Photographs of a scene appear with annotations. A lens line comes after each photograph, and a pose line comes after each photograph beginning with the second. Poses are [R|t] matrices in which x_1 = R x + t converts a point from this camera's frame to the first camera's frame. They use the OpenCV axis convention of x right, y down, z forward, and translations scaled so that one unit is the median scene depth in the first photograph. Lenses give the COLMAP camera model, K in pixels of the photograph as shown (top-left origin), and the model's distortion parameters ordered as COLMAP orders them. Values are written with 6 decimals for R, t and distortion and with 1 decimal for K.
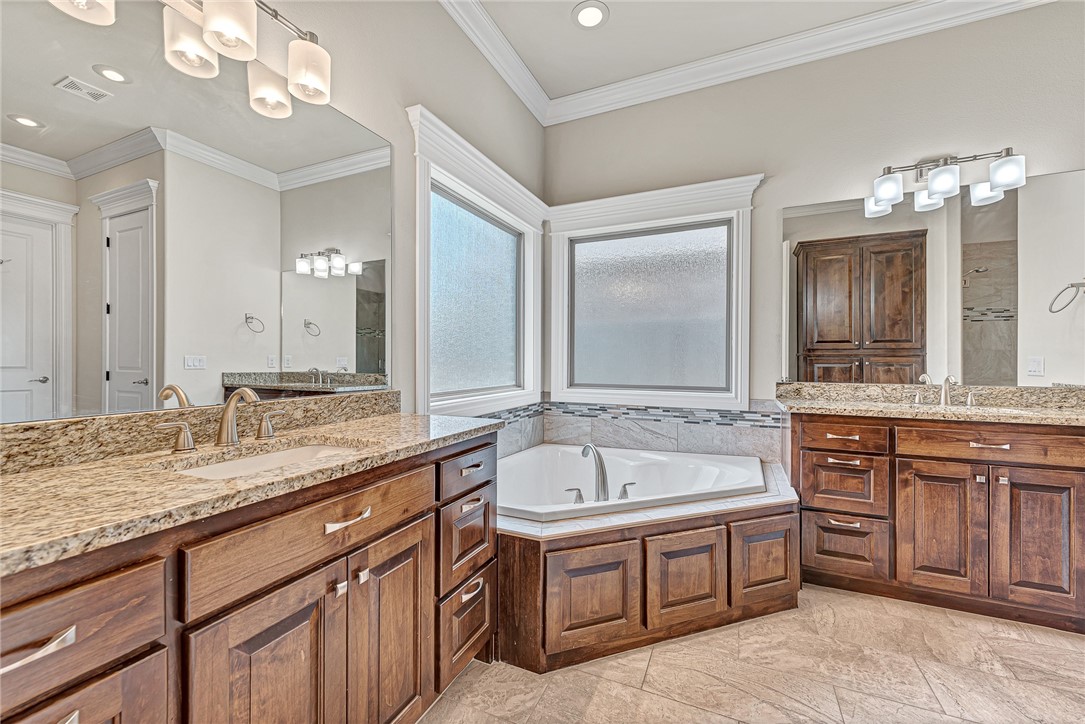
lens RADIAL K [[434.9, 0, 542.0], [0, 434.9, 362.3], [0, 0, 1]] dist [0.000148, -0.000966]
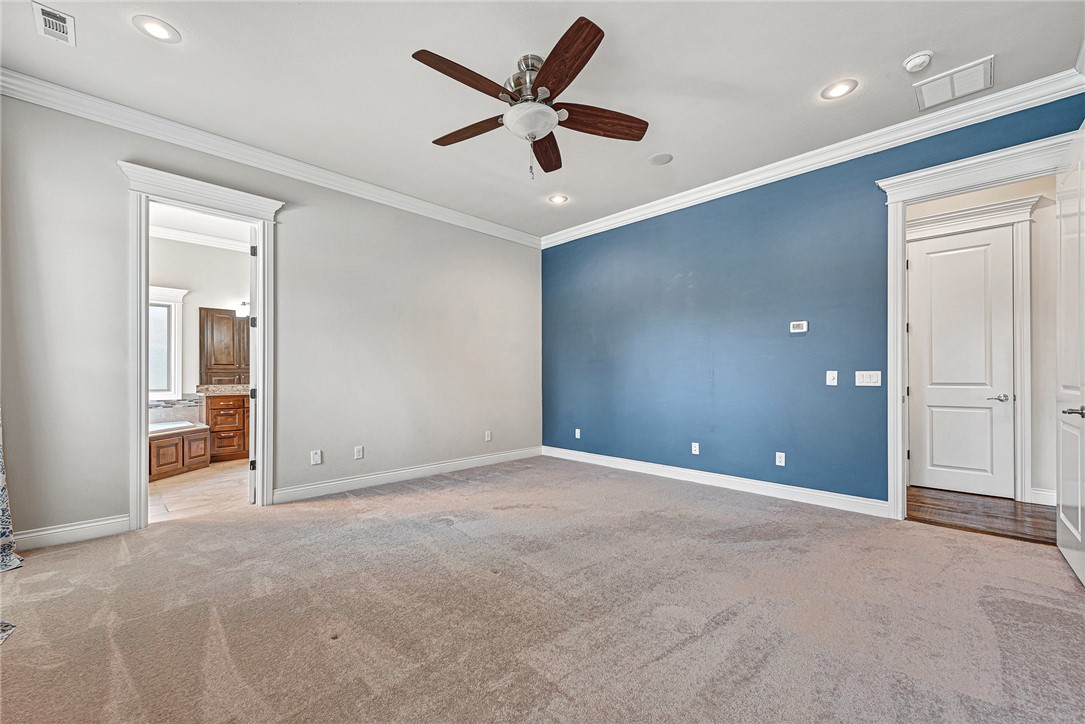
lens RADIAL K [[434.9, 0, 544.1], [0, 434.9, 375.8], [0, 0, 1]] dist [0.000148, -0.000966]
pose [[0.345414, -0.004828, 0.938438, -1.169847], [0.004996, 0.999982, 0.003305, -0.001335], [-0.938437, 0.003547, 0.345432, -1.800081]]
